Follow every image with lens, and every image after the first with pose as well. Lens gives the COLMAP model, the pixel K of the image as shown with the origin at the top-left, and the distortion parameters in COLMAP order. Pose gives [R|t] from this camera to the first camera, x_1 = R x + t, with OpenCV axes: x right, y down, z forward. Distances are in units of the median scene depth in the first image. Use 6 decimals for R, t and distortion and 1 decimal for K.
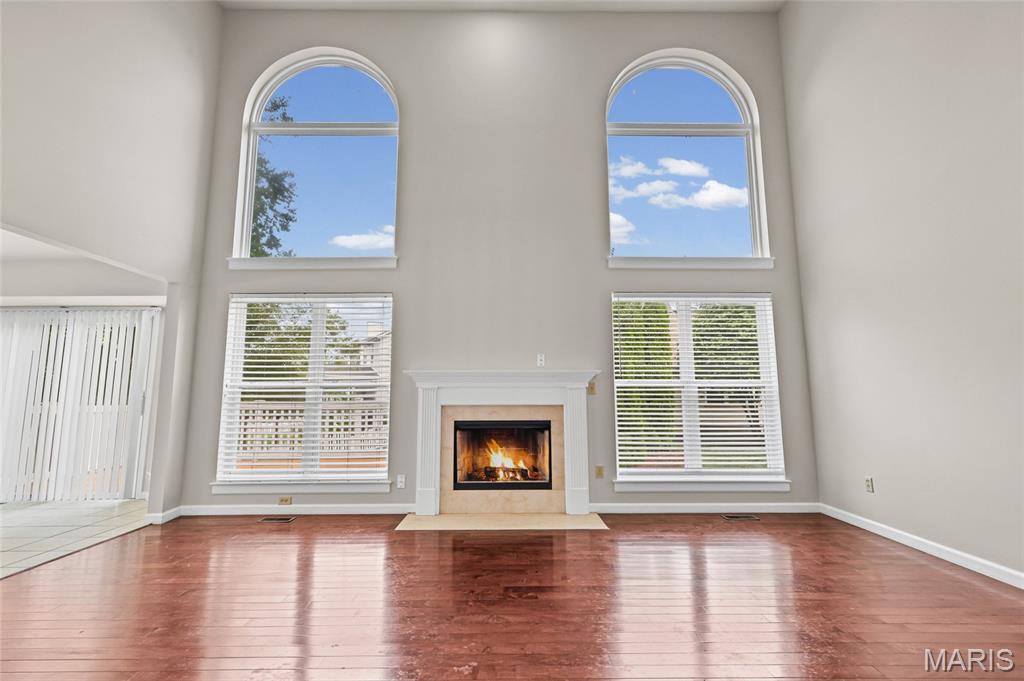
lens RADIAL K [[446.8, 0, 511.4], [0, 446.8, 336.6], [0, 0, 1]] dist [0.000318, 0.000339]
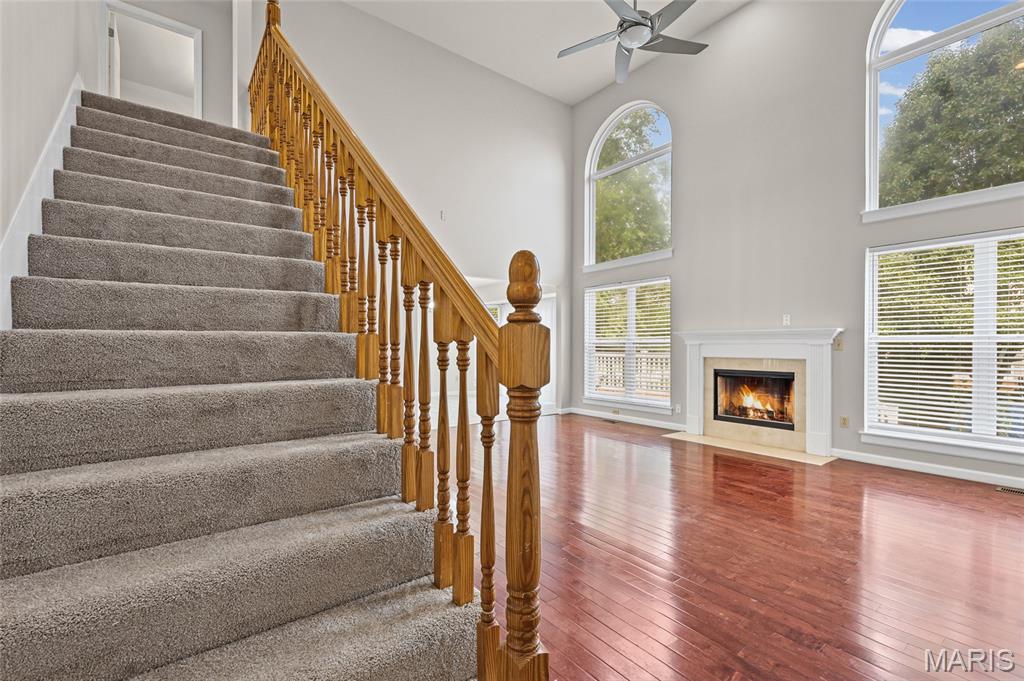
lens RADIAL K [[446.8, 0, 513.4], [0, 446.8, 346.4], [0, 0, 1]] dist [0.000318, 0.000339]
pose [[0.601163, 0.005548, -0.799107, 0.572416], [0.099382, 0.991694, 0.081649, -0.044108], [0.792922, -0.128501, 0.595619, -0.246359]]
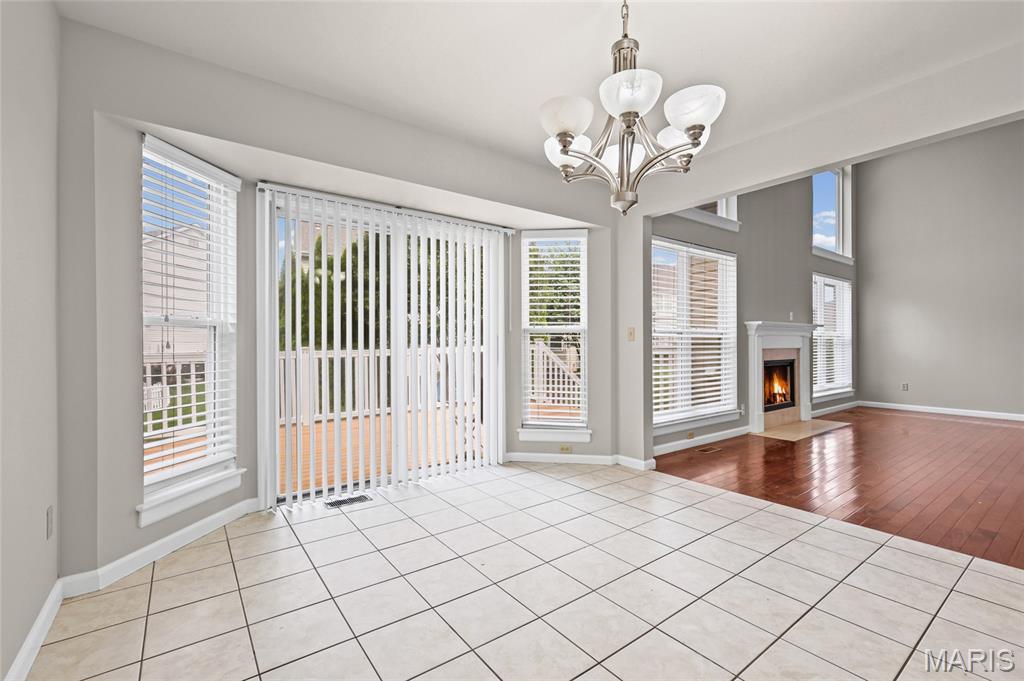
lens RADIAL K [[446.8, 0, 510.7], [0, 446.8, 337.8], [0, 0, 1]] dist [0.000318, 0.000339]
pose [[0.811709, 0.006854, 0.584021, -1.481772], [-0.076006, 0.992668, 0.093988, 0.057264], [-0.579095, -0.120680, 0.806279, 0.391343]]
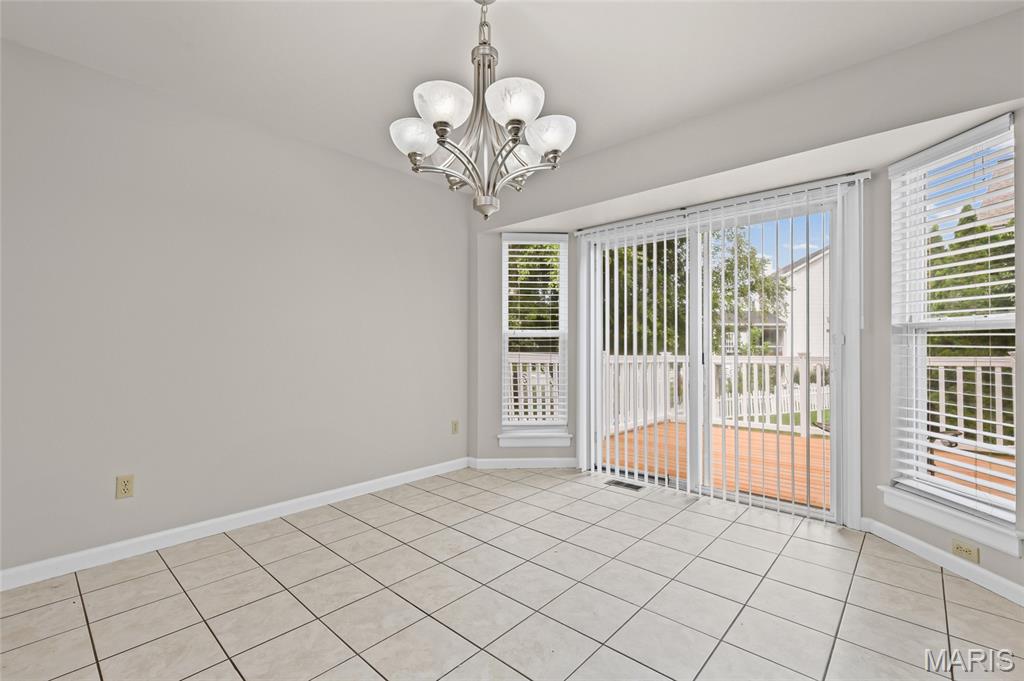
lens RADIAL K [[446.8, 0, 513.9], [0, 446.8, 345.6], [0, 0, 1]] dist [0.000318, 0.000339]
pose [[0.728900, -0.001304, -0.684619, -0.883756], [0.089013, 0.991690, 0.092882, 0.053838], [0.678809, -0.128642, 0.722959, 0.384948]]
